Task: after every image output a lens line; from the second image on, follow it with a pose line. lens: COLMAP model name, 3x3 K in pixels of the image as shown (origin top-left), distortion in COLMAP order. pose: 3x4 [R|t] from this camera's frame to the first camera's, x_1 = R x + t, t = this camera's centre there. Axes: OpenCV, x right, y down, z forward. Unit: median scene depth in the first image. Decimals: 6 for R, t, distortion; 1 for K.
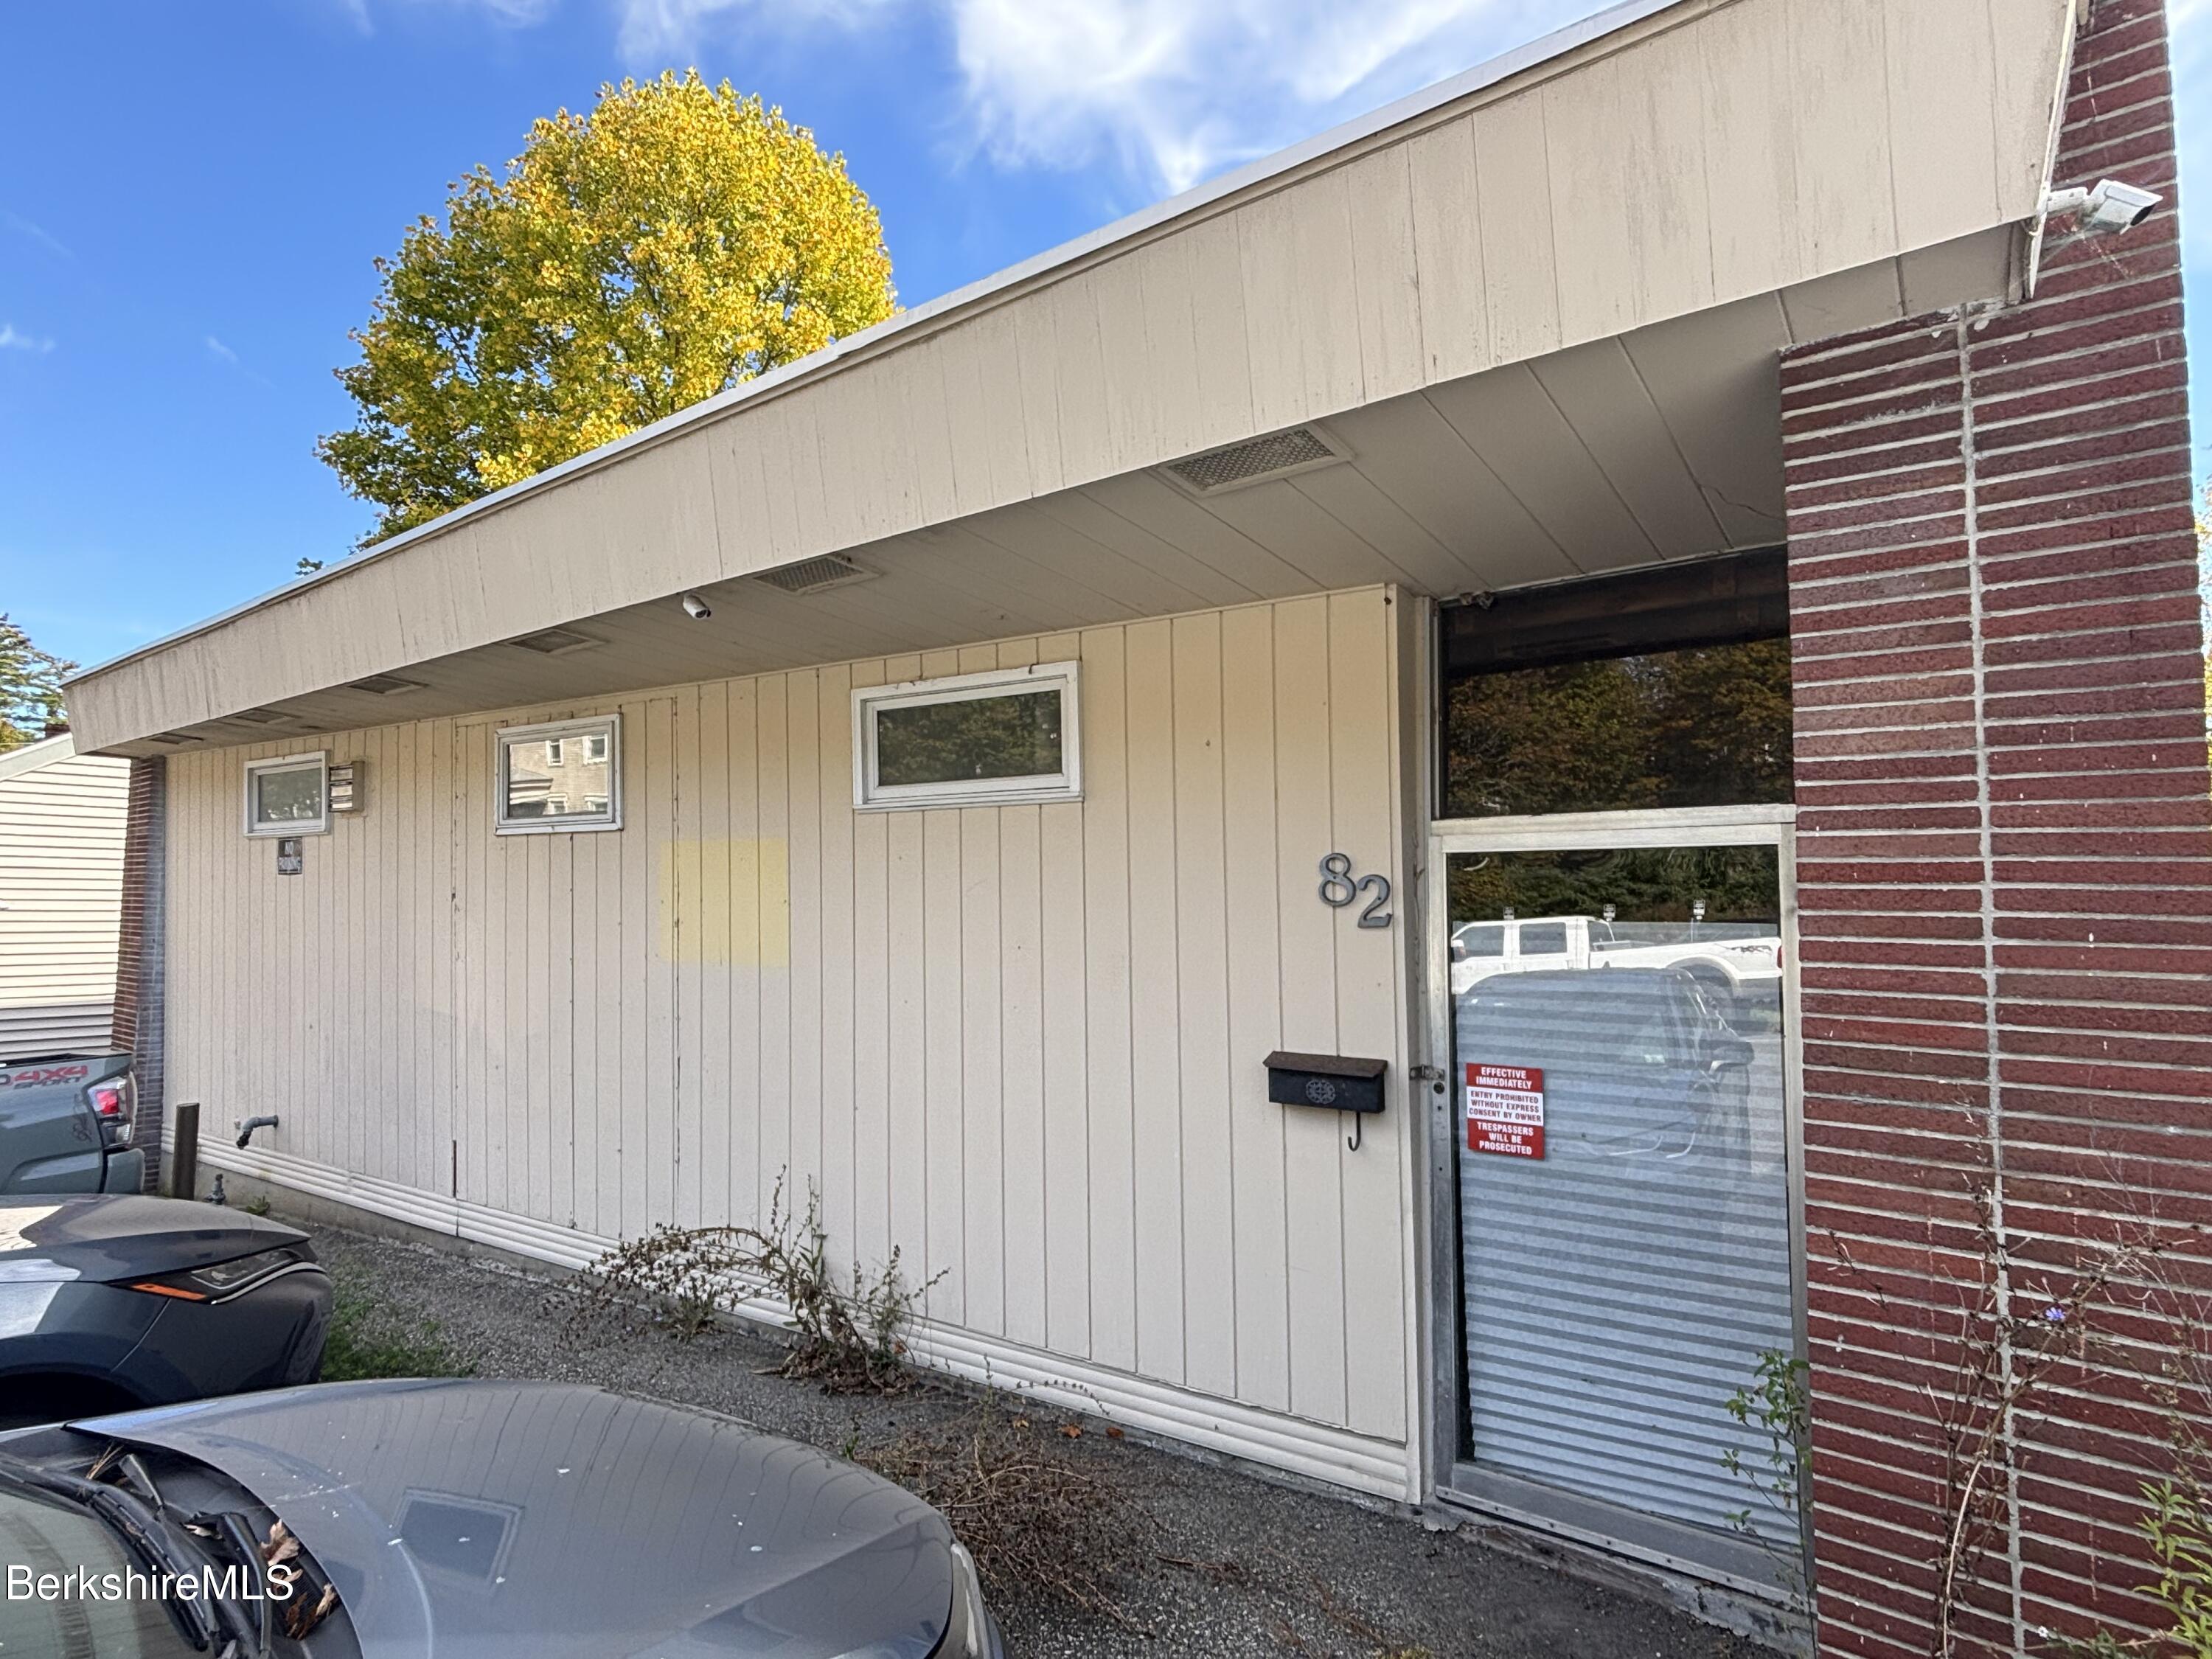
lens RADIAL K [[1168.5, 0, 1103.4], [0, 1168.5, 819.2], [0, 0, 1]] dist [-0.000935, -0.000050]
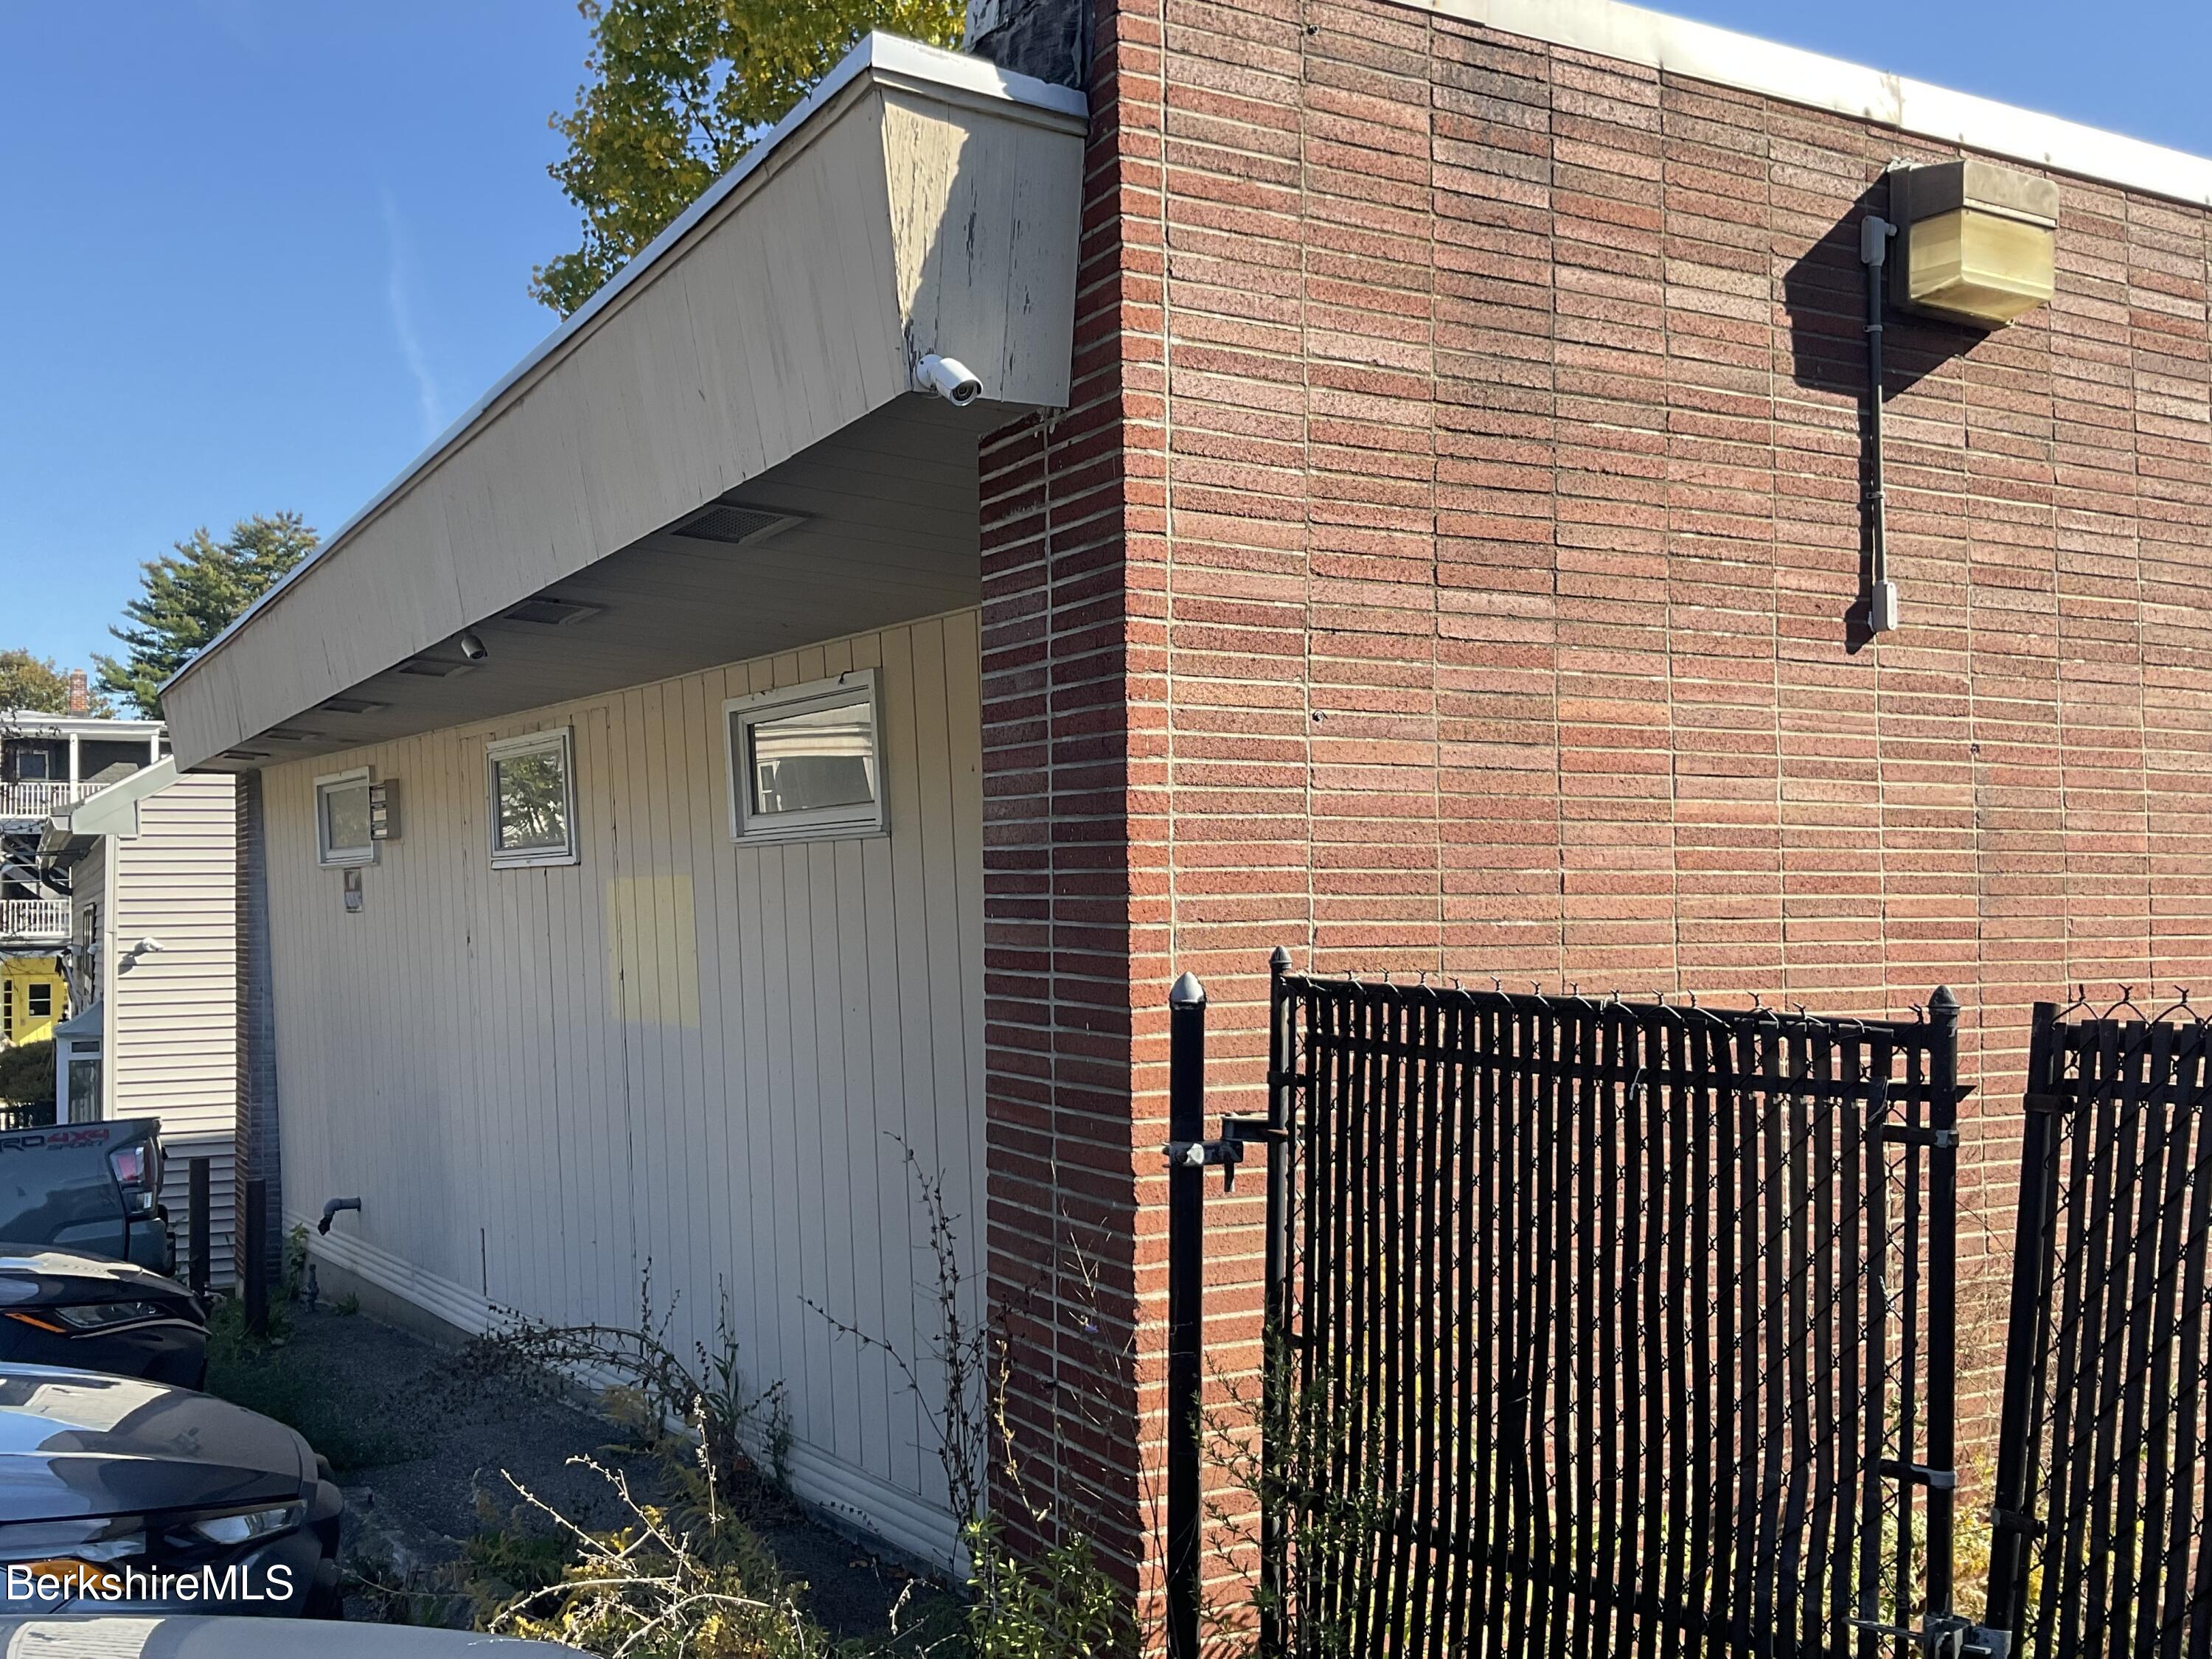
lens RADIAL K [[2133.4, 0, 1106.0], [0, 2133.4, 829.5], [0, 0, 1]] dist [0.006809, 0.002310]
pose [[0.918250, -0.033091, -0.394617, 0.435223], [0.049838, 0.998236, 0.032261, -0.037185], [0.392853, -0.049291, 0.918279, -0.205647]]
